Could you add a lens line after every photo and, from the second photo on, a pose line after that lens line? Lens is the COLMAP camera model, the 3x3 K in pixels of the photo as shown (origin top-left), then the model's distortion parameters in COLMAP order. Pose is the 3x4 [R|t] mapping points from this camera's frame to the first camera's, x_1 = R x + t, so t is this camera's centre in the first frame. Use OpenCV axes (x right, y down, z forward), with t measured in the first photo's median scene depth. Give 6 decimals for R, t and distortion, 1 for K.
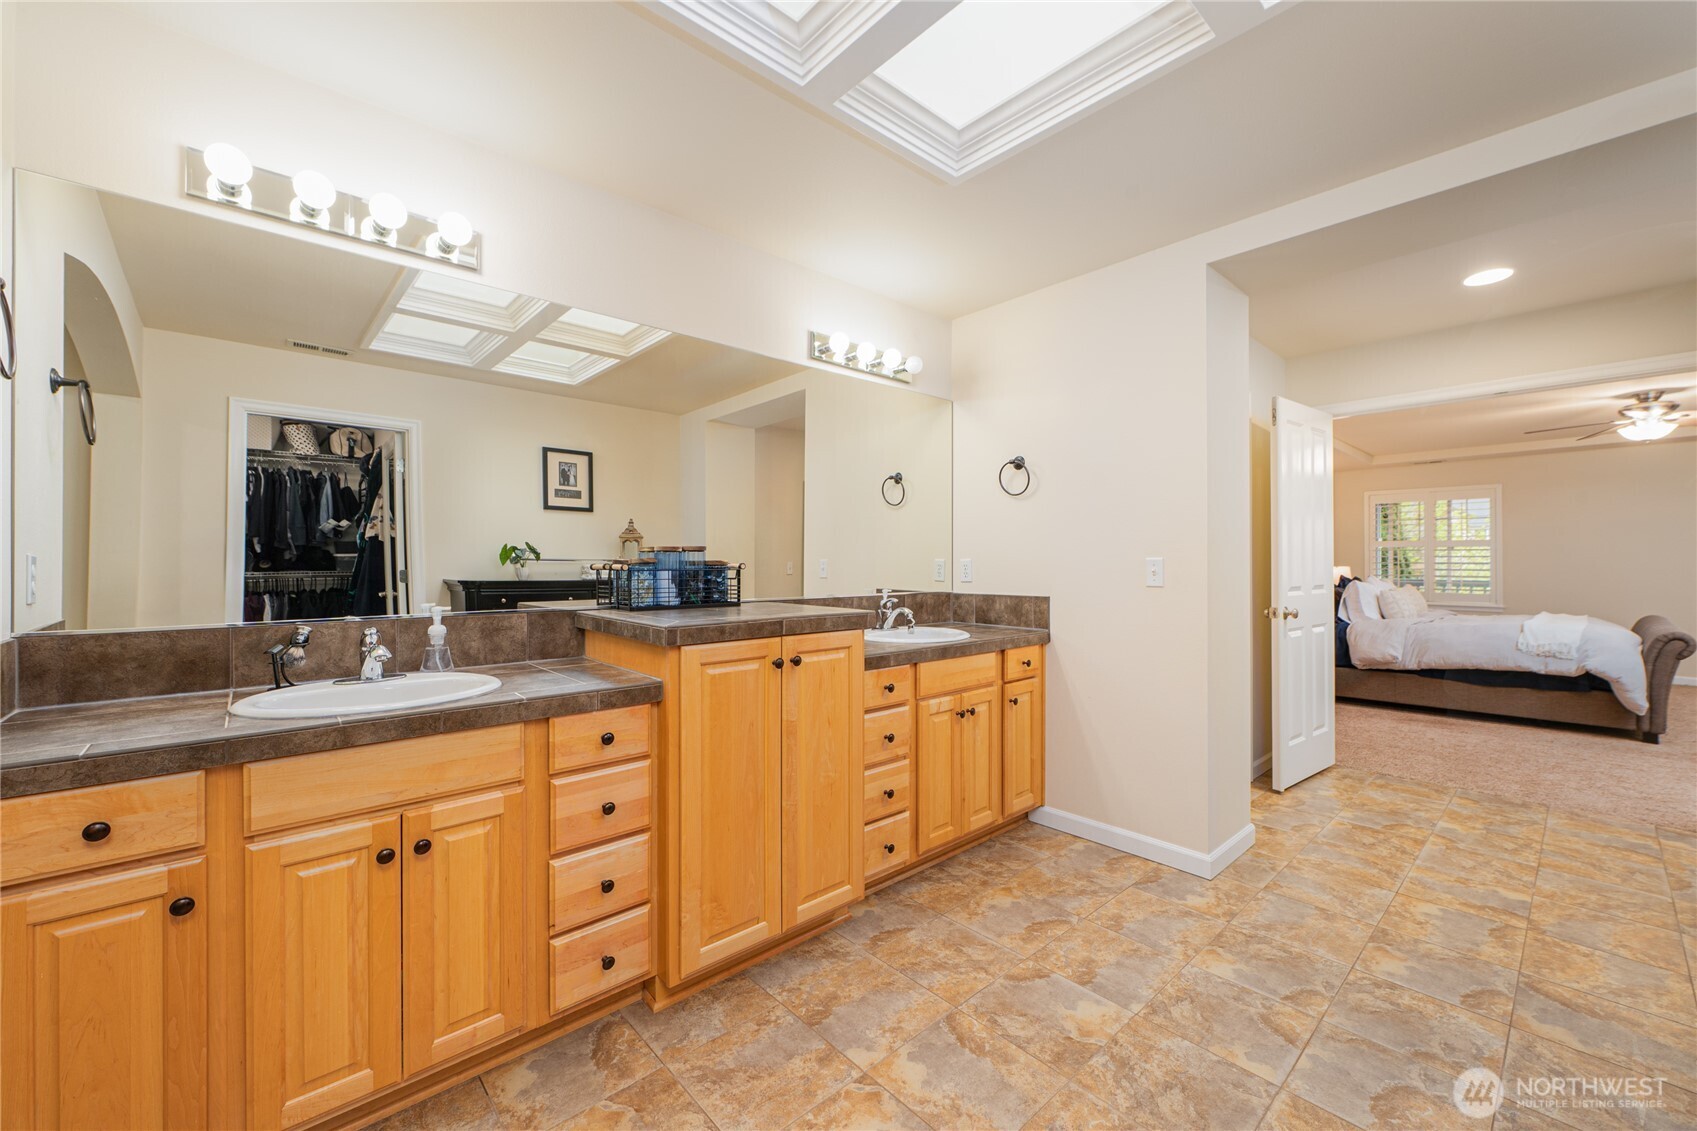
lens RADIAL K [[666.8, 0, 864.8], [0, 666.8, 573.6], [0, 0, 1]] dist [-0.001447, -0.000265]
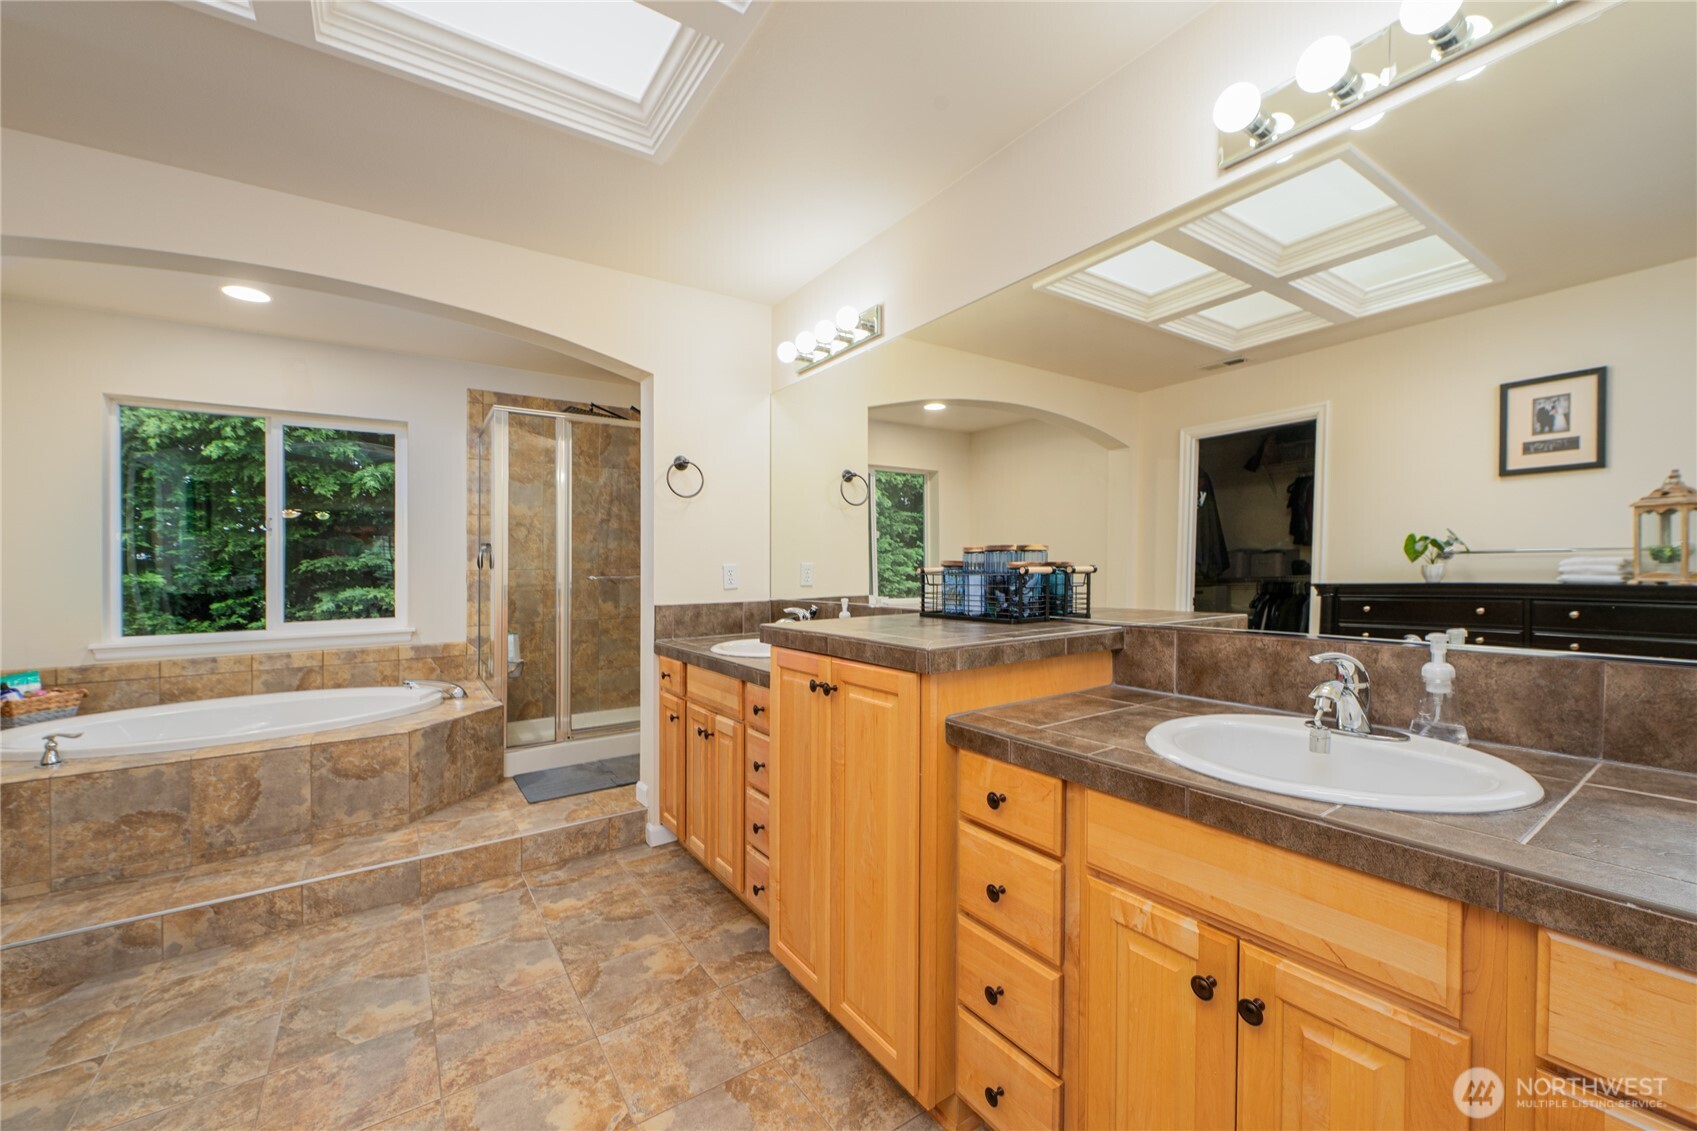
lens RADIAL K [[666.8, 0, 864.8], [0, 666.8, 573.6], [0, 0, 1]] dist [-0.001447, -0.000265]
pose [[-0.134364, 0.010342, -0.990878, 0.458644], [0.002188, 0.999946, 0.010140, -0.012021], [0.990930, -0.000805, -0.134379, 0.767337]]
